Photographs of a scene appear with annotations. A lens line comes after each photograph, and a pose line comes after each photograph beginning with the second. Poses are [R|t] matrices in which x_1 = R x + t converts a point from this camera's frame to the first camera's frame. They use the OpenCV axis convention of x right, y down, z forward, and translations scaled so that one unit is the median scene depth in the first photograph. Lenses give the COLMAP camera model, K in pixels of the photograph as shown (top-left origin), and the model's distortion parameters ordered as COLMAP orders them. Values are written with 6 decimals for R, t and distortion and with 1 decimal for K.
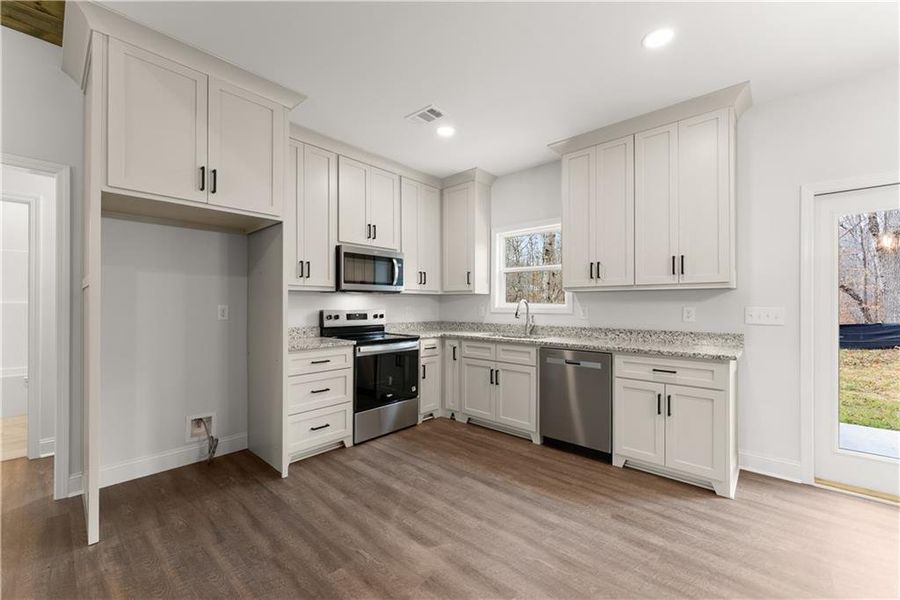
lens RADIAL K [[362.3, 0, 447.9], [0, 362.3, 302.4], [0, 0, 1]] dist [-0.002342, -0.000191]
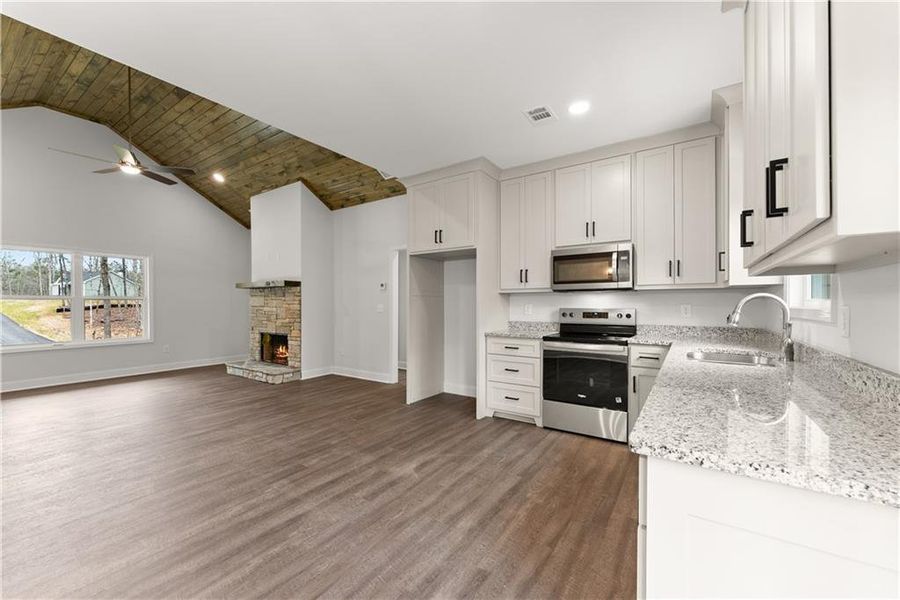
lens RADIAL K [[362.3, 0, 445.4], [0, 362.3, 303.5], [0, 0, 1]] dist [-0.002342, -0.000191]
pose [[0.129957, -0.001683, -0.991518, 0.826626], [0.007543, 0.999971, -0.000709, 0.005273], [0.991491, -0.007387, 0.129966, 0.551948]]
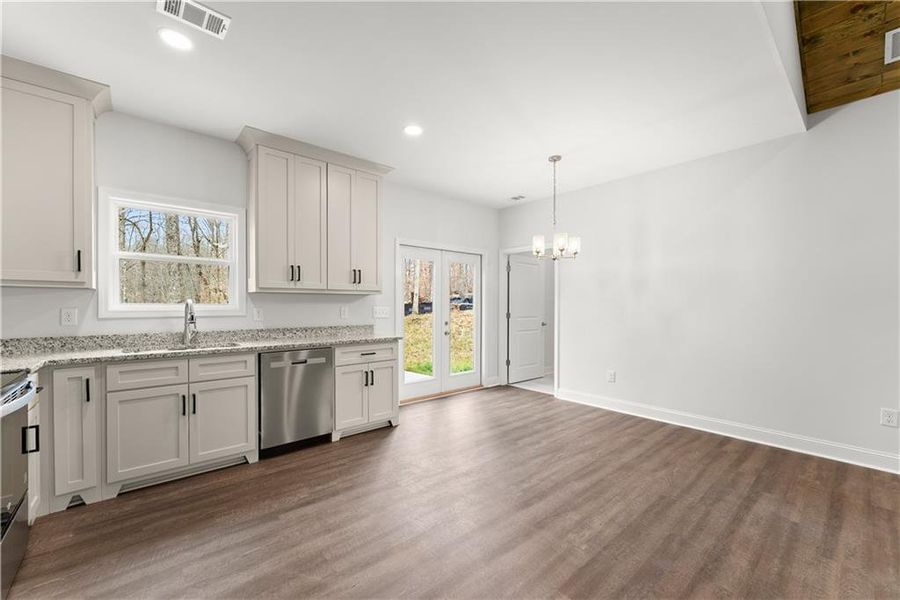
lens RADIAL K [[362.3, 0, 448.3], [0, 362.3, 307.1], [0, 0, 1]] dist [-0.002342, -0.000191]
pose [[0.119973, -0.006263, 0.992757, -0.590095], [-0.005930, 0.999958, 0.007025, 0.000023], [-0.992759, -0.006730, 0.119931, 0.431088]]
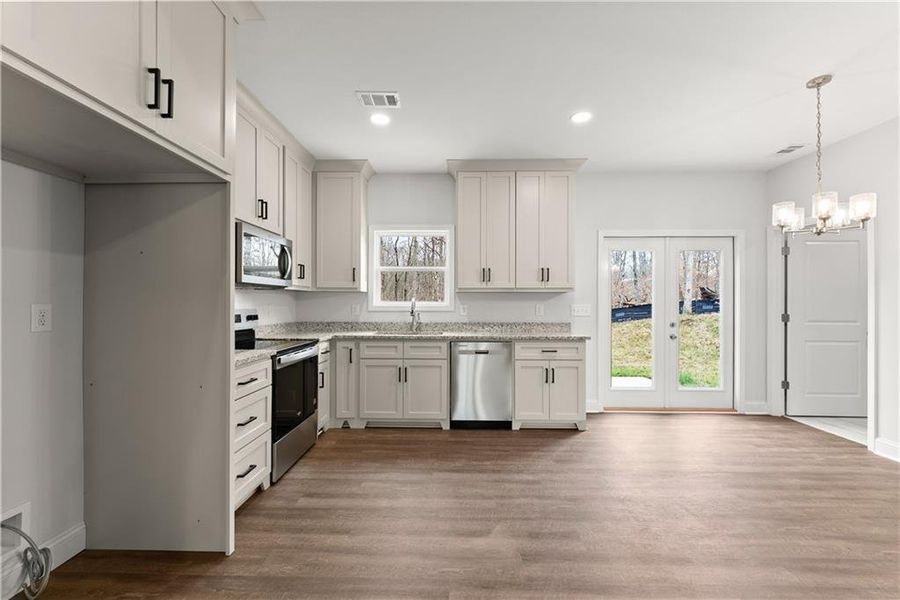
lens RADIAL K [[362.3, 0, 449.6], [0, 362.3, 300.3], [0, 0, 1]] dist [-0.002342, -0.000191]
pose [[0.753027, 0.004890, 0.657971, -0.484228], [-0.005332, 0.999985, -0.001329, -0.000850], [-0.657968, -0.002507, 0.753042, 0.168992]]
